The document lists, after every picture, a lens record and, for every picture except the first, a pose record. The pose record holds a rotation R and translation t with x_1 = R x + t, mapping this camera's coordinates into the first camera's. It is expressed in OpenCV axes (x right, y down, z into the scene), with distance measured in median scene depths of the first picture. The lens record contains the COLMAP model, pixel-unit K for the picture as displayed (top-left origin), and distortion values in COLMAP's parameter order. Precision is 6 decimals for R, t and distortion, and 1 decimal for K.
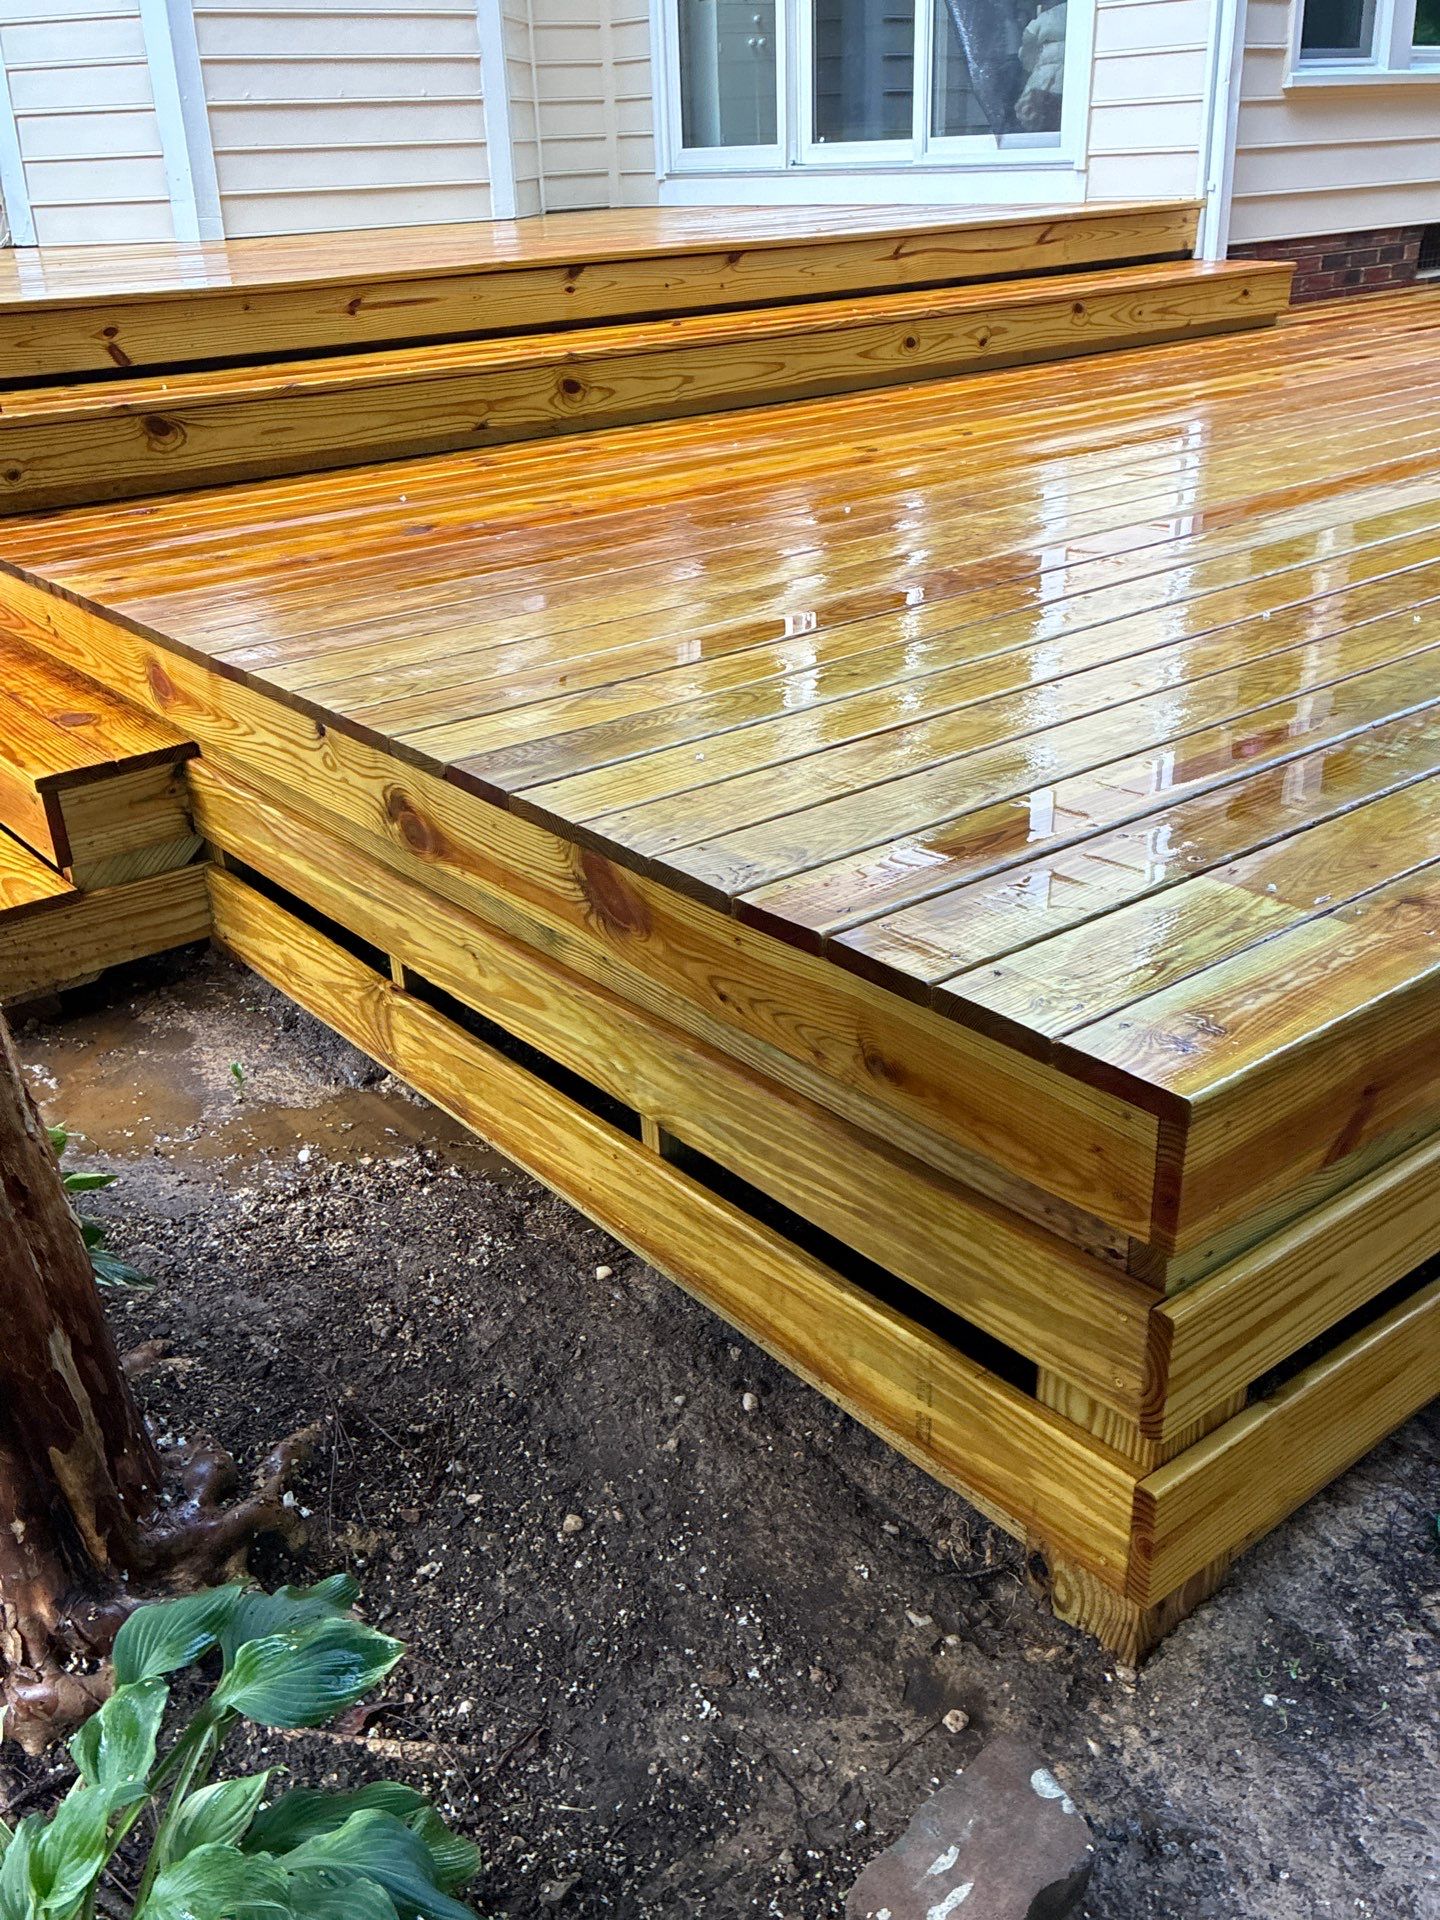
lens RADIAL K [[1718.2, 0, 666.9], [0, 1718.2, 959.5], [0, 0, 1]] dist [0.069679, -0.113431]
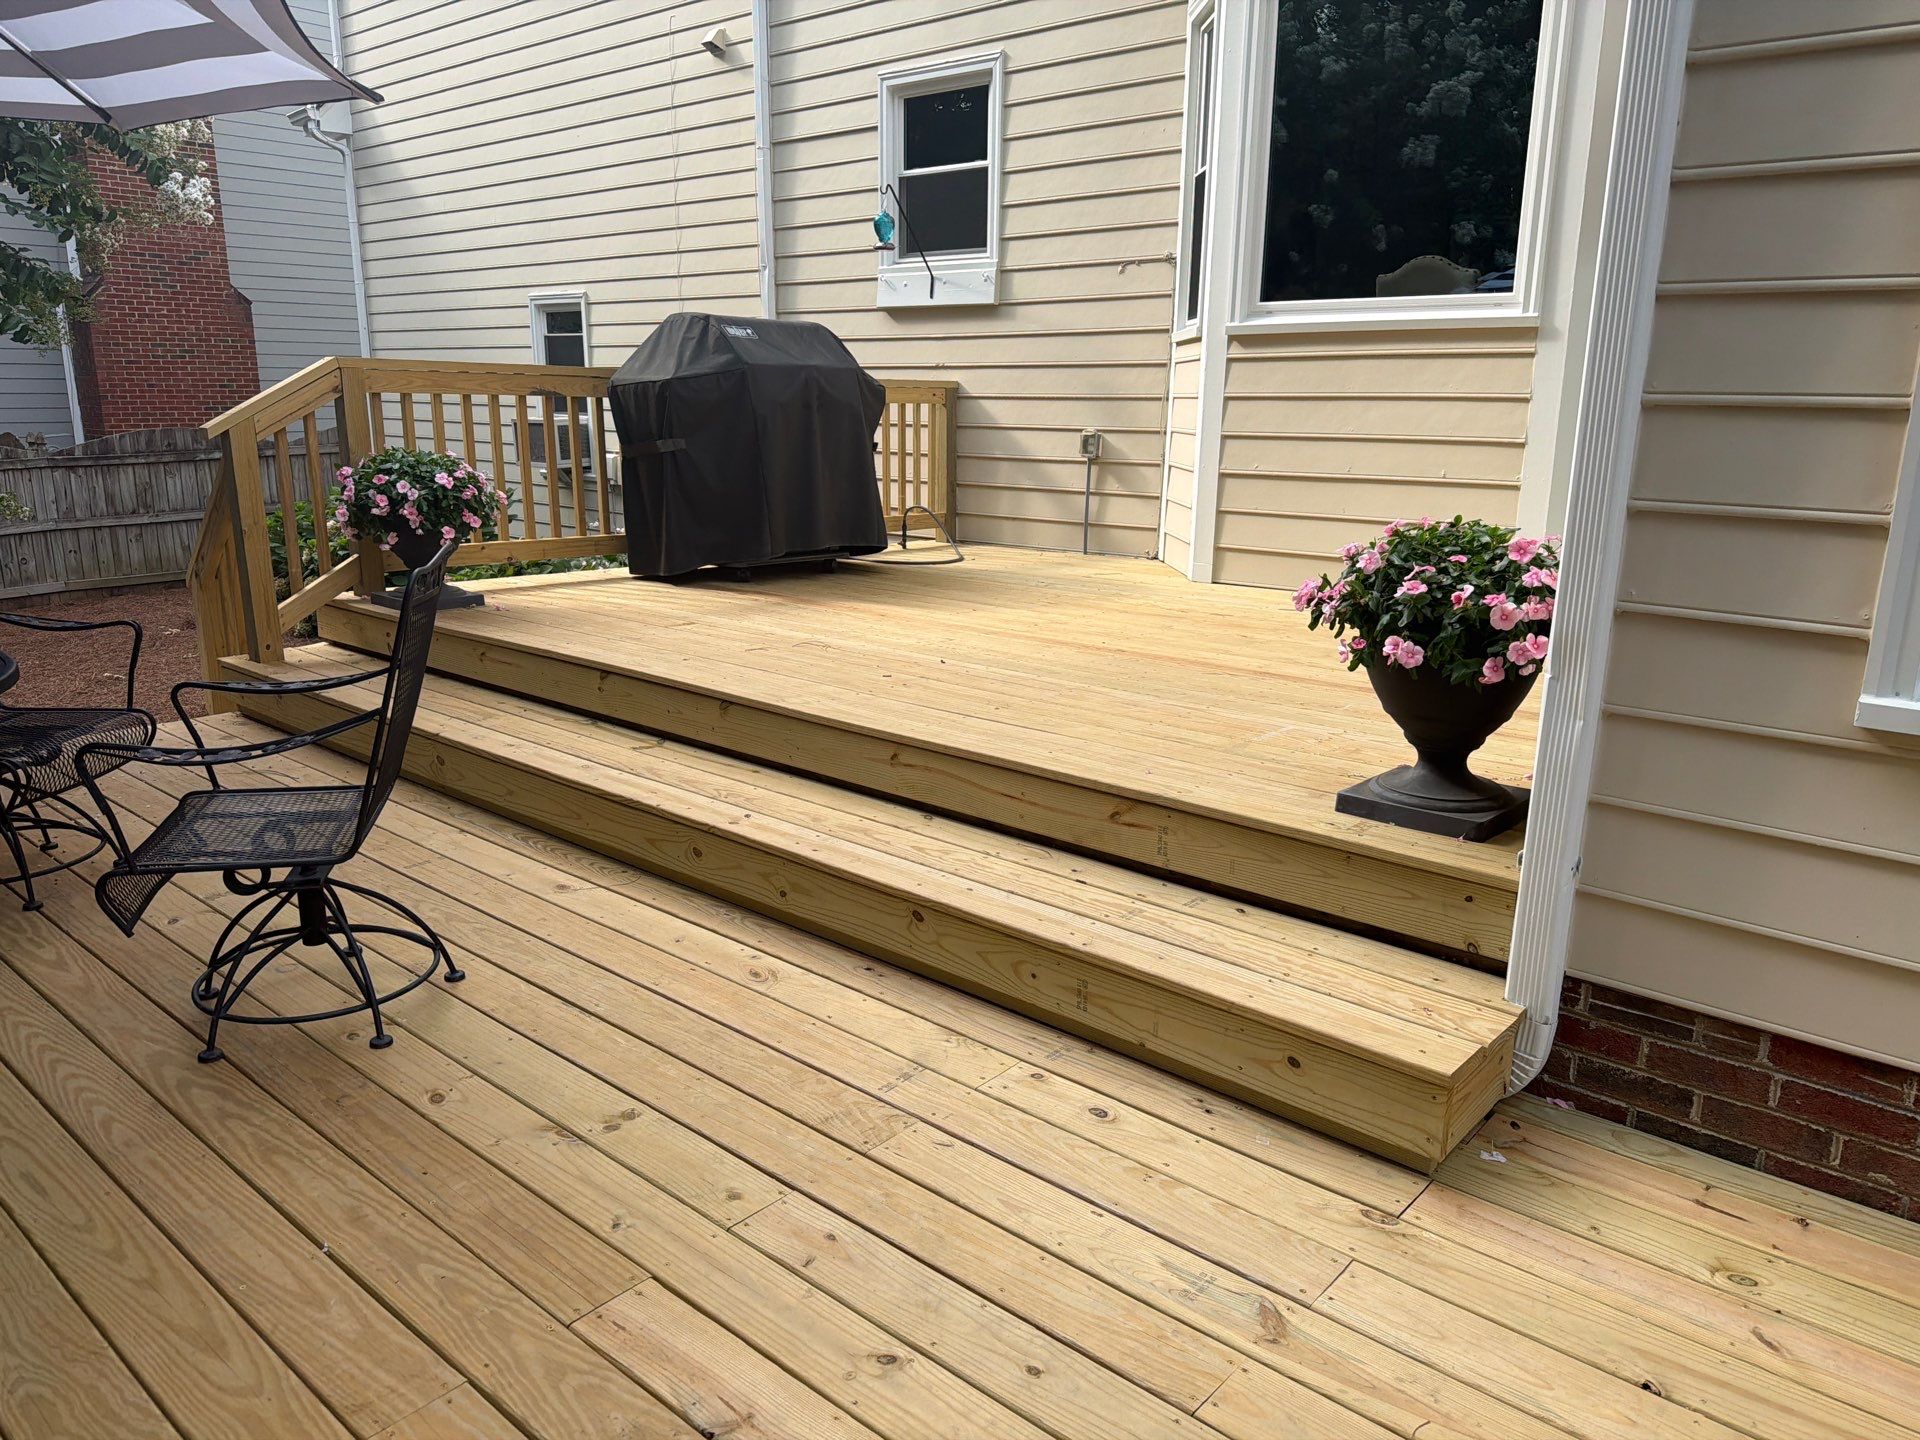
lens RADIAL K [[1348.7, 0, 962.0], [0, 1348.7, 735.0], [0, 0, 1]] dist [0.039801, -0.053592]
pose [[0.198390, 0.288310, -0.936760, 0.811774], [-0.437047, 0.881499, 0.178743, -0.617894], [0.877286, 0.373947, 0.300886, 0.959909]]
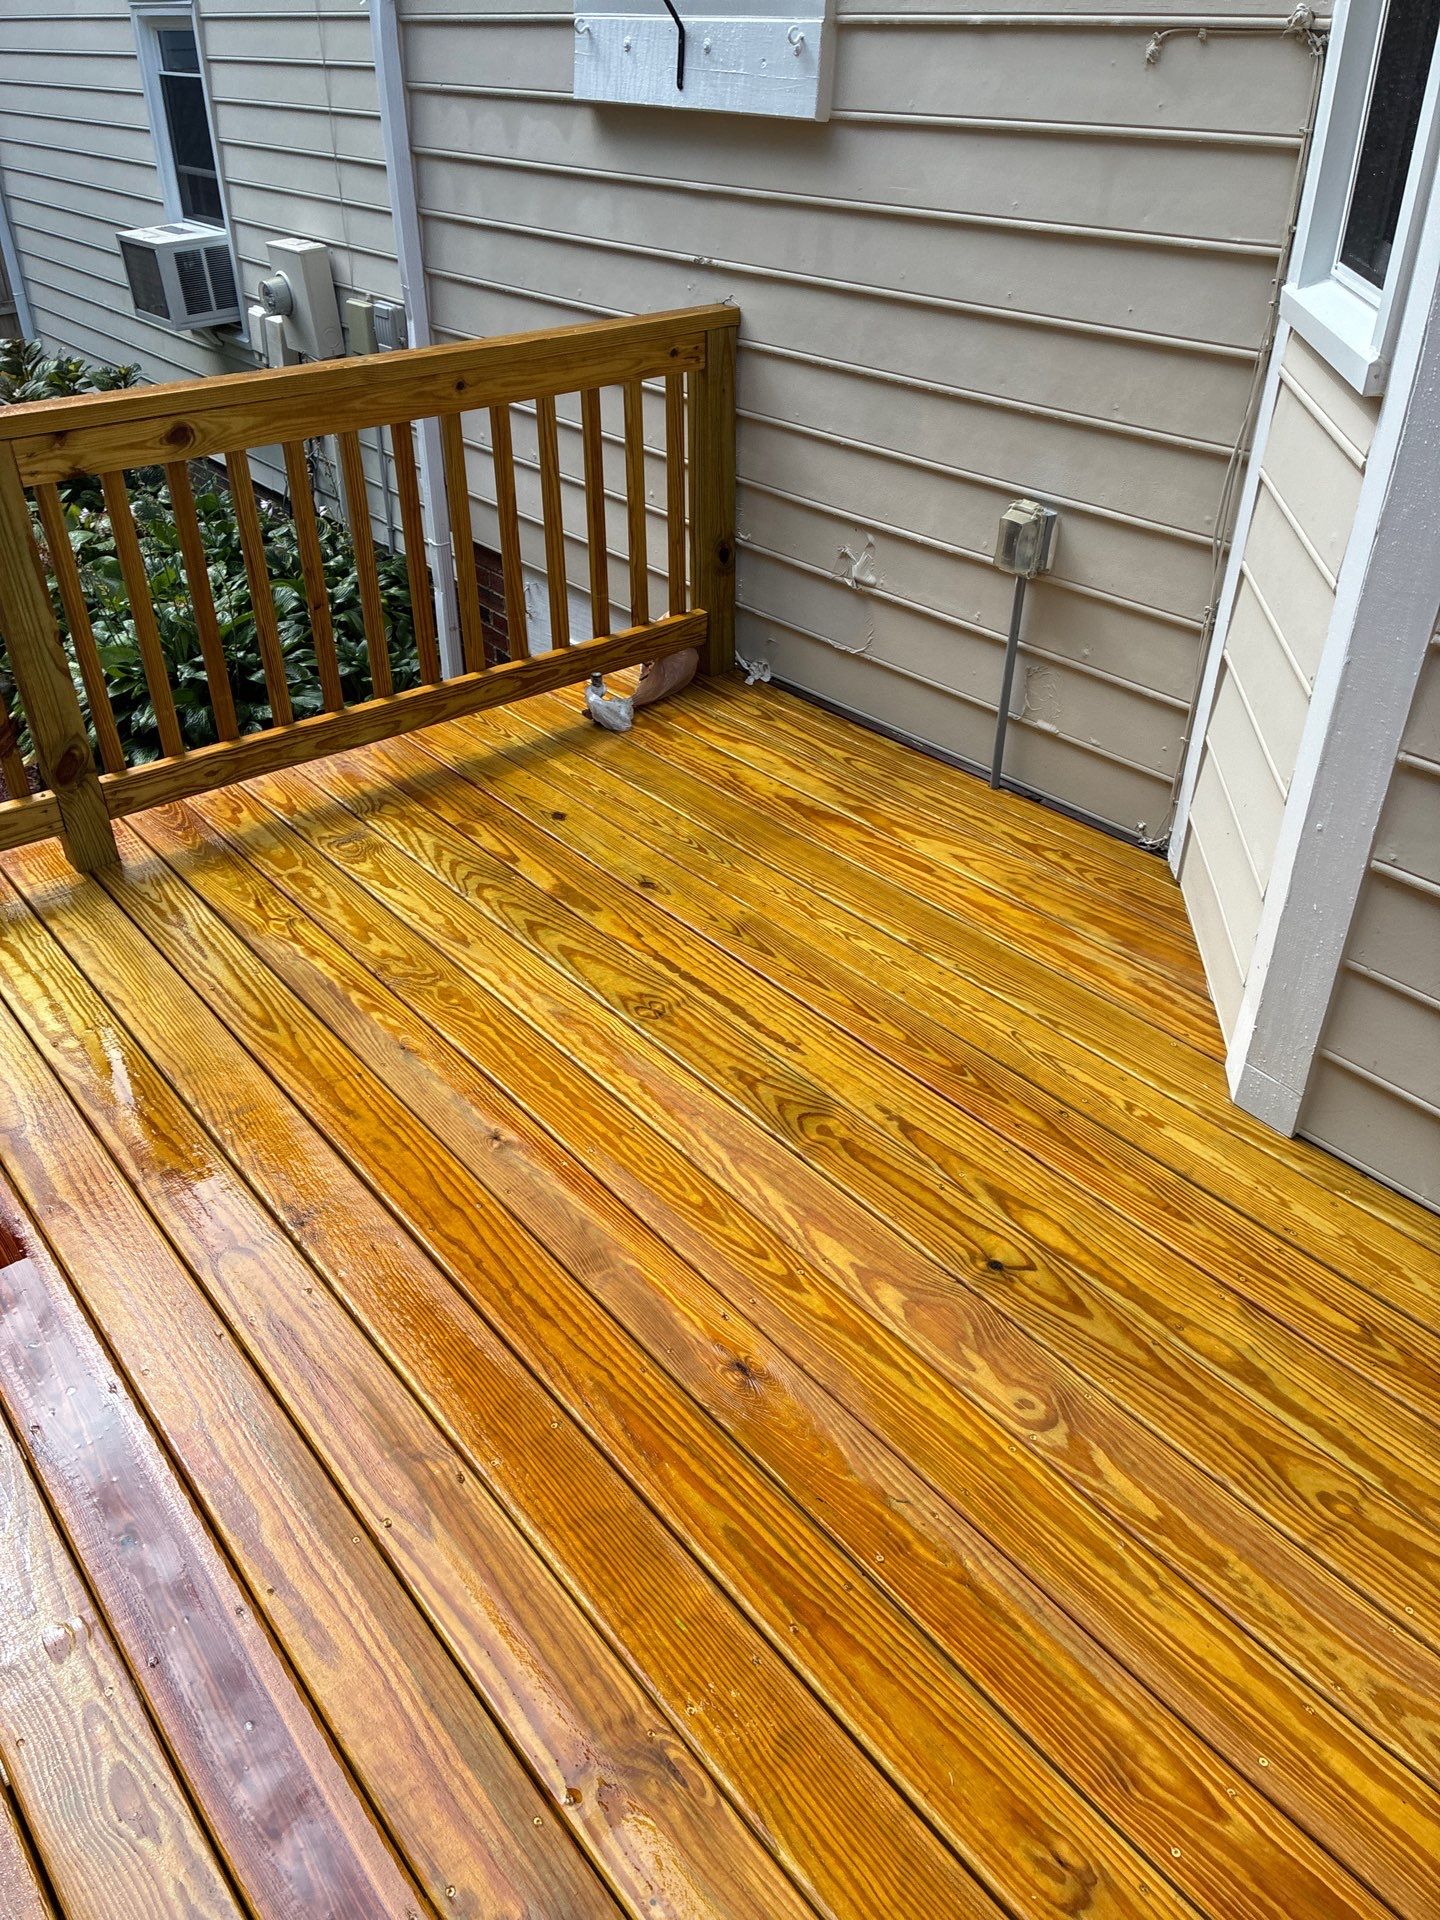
lens RADIAL K [[1449.7, 0, 703.4], [0, 1449.7, 951.8], [0, 0, 1]] dist [0.032255, -0.048539]
pose [[0.018330, 0.585248, -0.810647, -0.010158], [-0.419783, 0.740366, 0.525016, -0.830159], [0.907440, 0.330672, 0.259248, 1.174837]]
